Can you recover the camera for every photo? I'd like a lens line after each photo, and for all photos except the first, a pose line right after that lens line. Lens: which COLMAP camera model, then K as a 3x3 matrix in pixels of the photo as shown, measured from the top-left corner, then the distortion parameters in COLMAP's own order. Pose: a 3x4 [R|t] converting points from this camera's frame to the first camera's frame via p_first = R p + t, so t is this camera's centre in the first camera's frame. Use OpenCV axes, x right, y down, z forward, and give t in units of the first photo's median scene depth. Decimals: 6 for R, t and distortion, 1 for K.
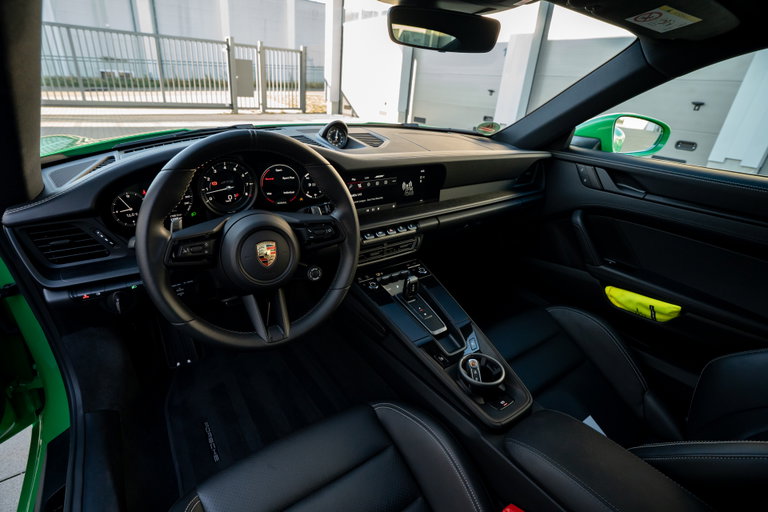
lens RADIAL K [[359.6, 0, 378.2], [0, 359.6, 257.4], [0, 0, 1]] dist [-0.046707, 0.009460]
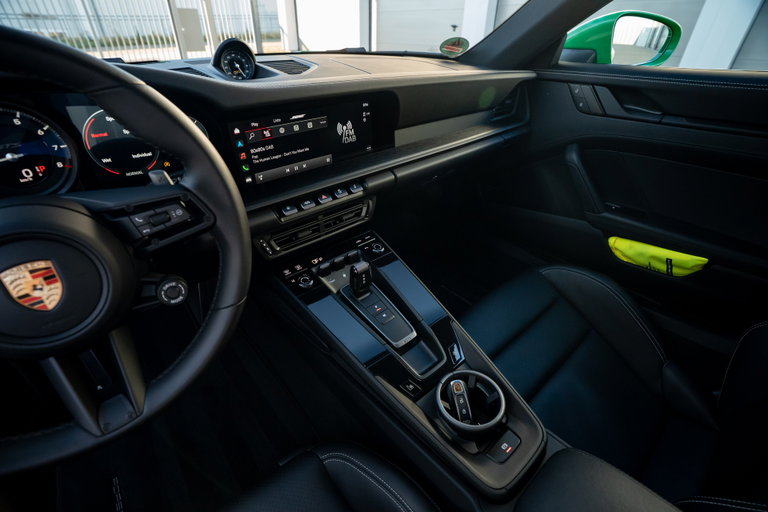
lens RADIAL K [[359.6, 0, 388.5], [0, 359.6, 254.2], [0, 0, 1]] dist [-0.046707, 0.009460]
pose [[0.991013, -0.106788, 0.080553, 0.086985], [0.095816, 0.986929, 0.129581, -0.043359], [-0.093337, -0.120698, 0.988291, 0.296328]]
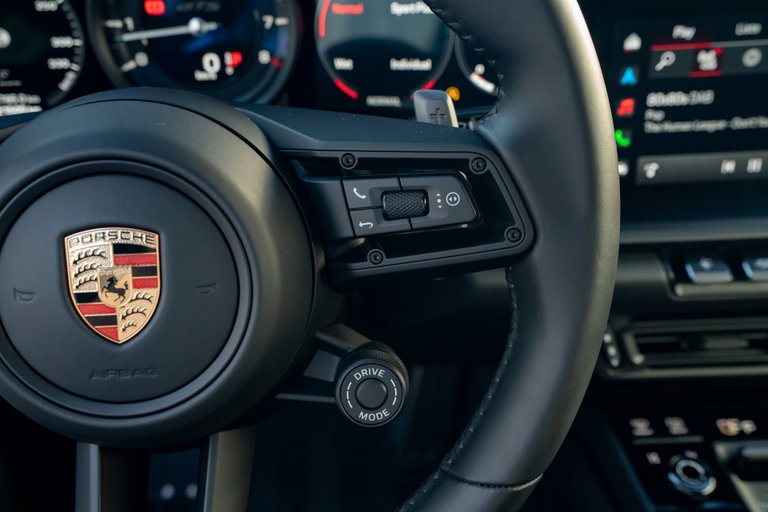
lens RADIAL K [[754.4, 0, 377.3], [0, 754.4, 252.2], [0, 0, 1]] dist [0.106934, 0.000000]
pose [[0.864234, 0.160525, -0.476792, 0.025458], [-0.171053, 0.985025, 0.021586, -0.040567], [0.473117, 0.062901, 0.878751, 0.411313]]
